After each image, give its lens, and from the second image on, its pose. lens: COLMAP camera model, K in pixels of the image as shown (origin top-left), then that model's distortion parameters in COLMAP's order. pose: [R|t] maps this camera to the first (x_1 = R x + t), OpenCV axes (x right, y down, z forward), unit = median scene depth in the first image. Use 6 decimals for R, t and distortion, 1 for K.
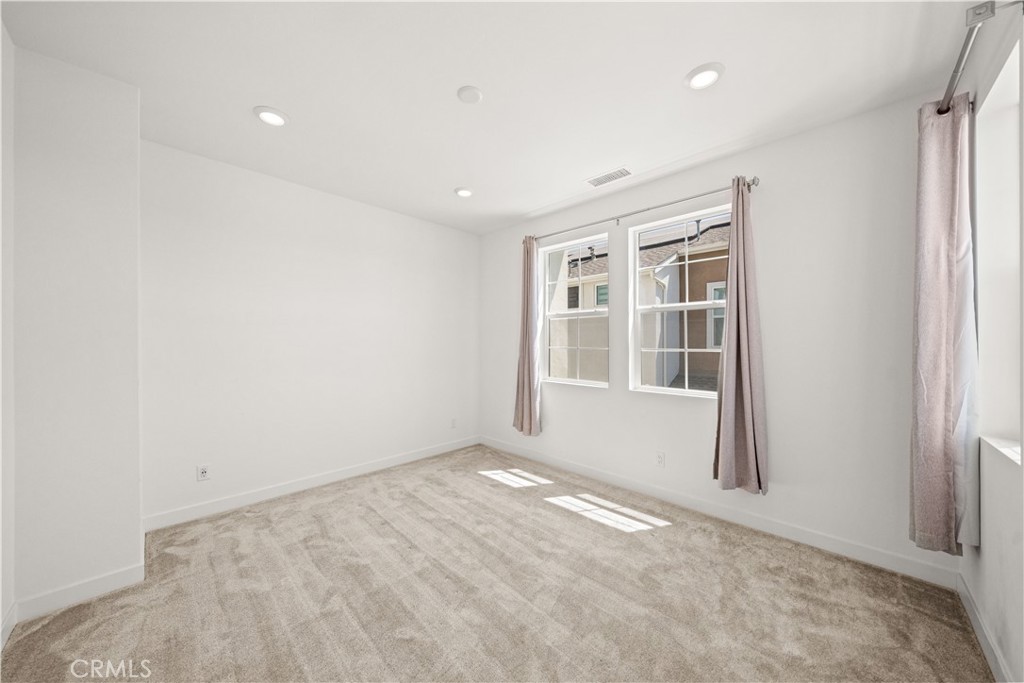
lens RADIAL K [[348.1, 0, 516.7], [0, 348.1, 338.0], [0, 0, 1]] dist [-0.006988, 0.000171]
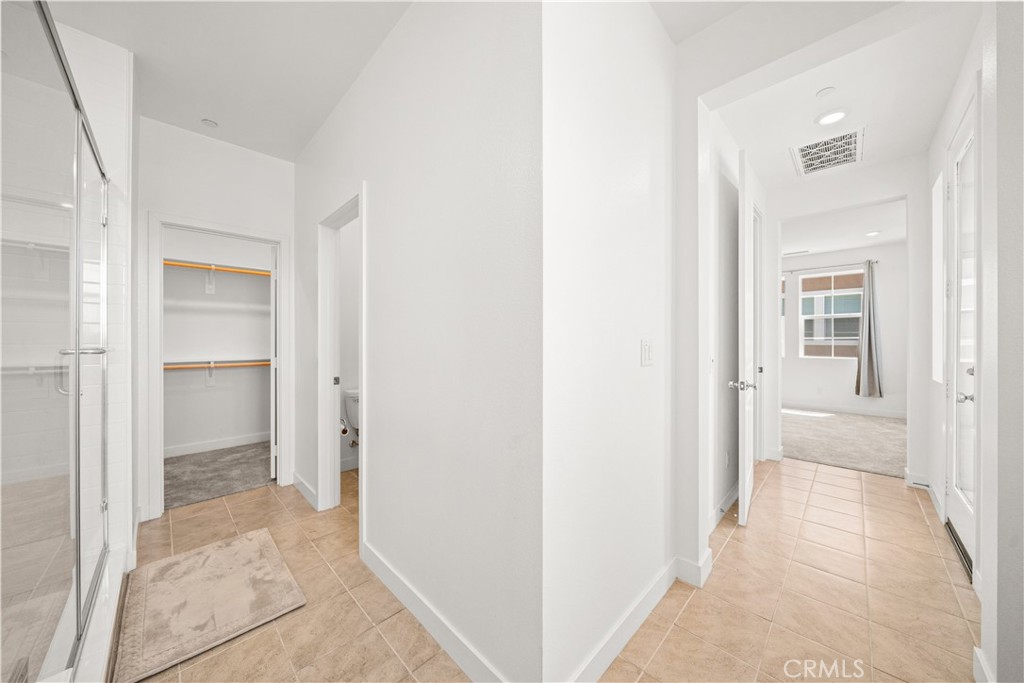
lens RADIAL K [[348.1, 0, 513.5], [0, 348.1, 337.4], [0, 0, 1]] dist [-0.006988, 0.000171]
pose [[0.999980, 0.000583, -0.006222, -1.733485], [-0.000578, 1.000000, 0.000793, 0.041954], [0.006222, -0.000789, 0.999980, -1.319059]]
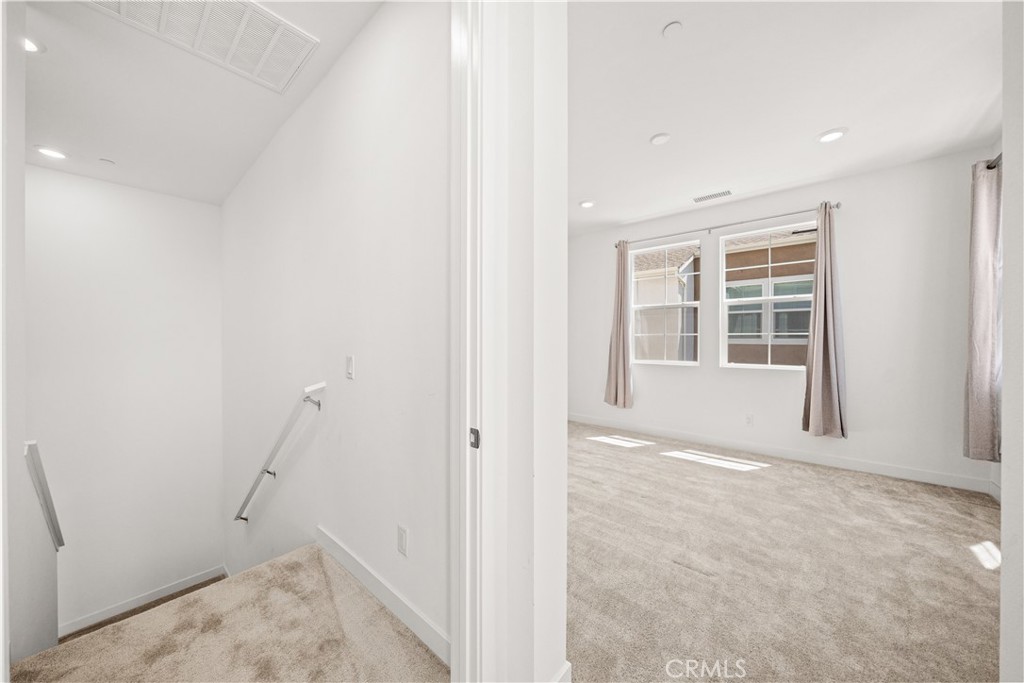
lens RADIAL K [[348.1, 0, 511.4], [0, 348.1, 338.9], [0, 0, 1]] dist [-0.006988, 0.000171]
pose [[0.998201, 0.000122, 0.059958, -0.668676], [-0.000556, 0.999974, 0.007226, 0.054876], [-0.059955, -0.007247, 0.998175, -0.265723]]
